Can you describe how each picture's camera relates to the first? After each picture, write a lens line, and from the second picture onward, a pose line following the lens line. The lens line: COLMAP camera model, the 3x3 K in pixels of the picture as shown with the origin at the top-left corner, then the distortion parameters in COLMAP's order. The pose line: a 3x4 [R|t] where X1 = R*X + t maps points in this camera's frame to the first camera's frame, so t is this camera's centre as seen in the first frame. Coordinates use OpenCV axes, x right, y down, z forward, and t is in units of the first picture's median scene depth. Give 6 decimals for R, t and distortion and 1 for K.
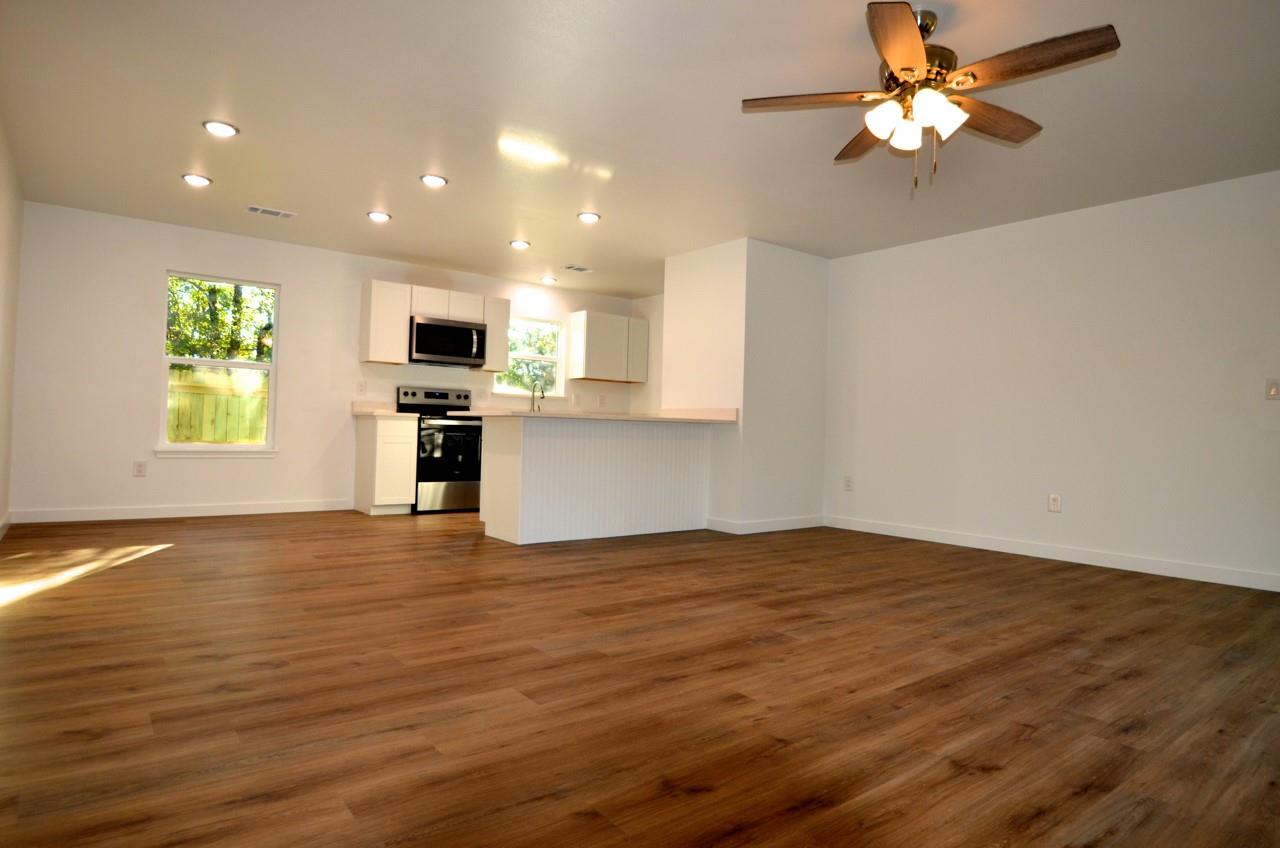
lens RADIAL K [[717.8, 0, 633.7], [0, 717.8, 417.9], [0, 0, 1]] dist [-0.018801, -0.006957]
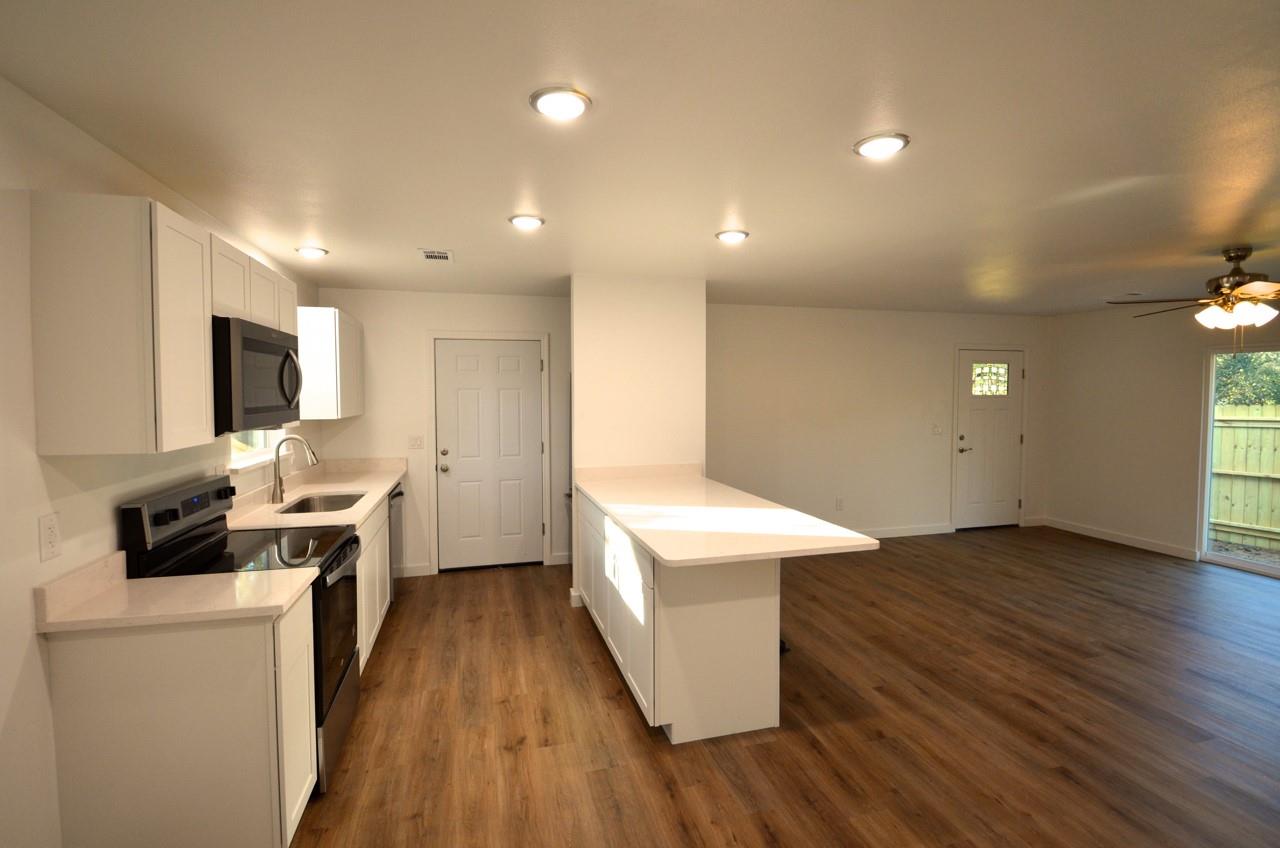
lens RADIAL K [[591.3, 0, 632.3], [0, 591.3, 415.5], [0, 0, 1]] dist [-0.004135, -0.008623]
pose [[0.386819, -0.064678, 0.919885, -1.056048], [0.000048, 0.997539, 0.070118, -0.229577], [-0.922156, -0.027078, 0.385870, 1.385298]]
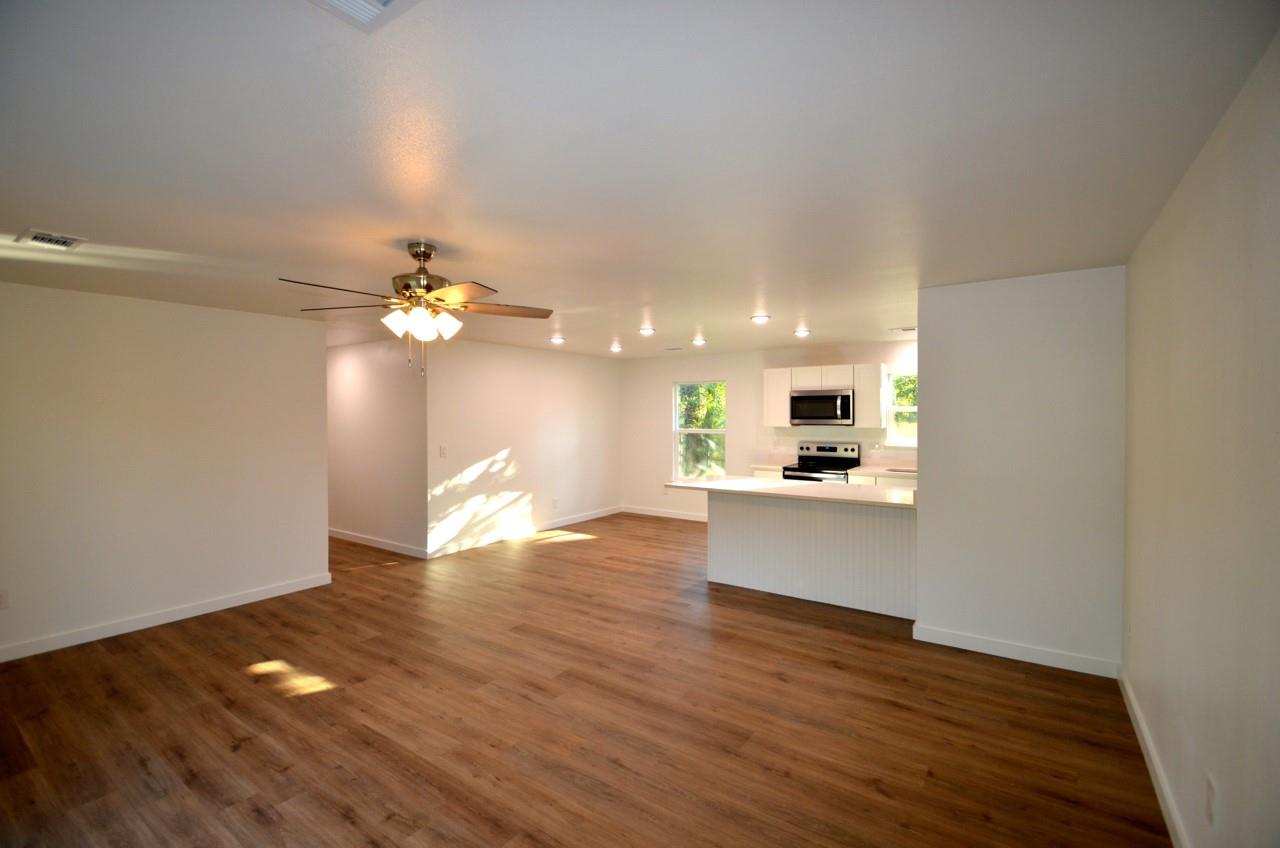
lens RADIAL K [[559.4, 0, 641.5], [0, 559.4, 415.3], [0, 0, 1]] dist [0.001822, -0.010436]
pose [[0.305309, -0.022904, -0.951978, 1.205910], [0.024041, 0.999577, -0.016339, -0.177643], [0.951950, -0.017898, 0.305730, 0.855103]]
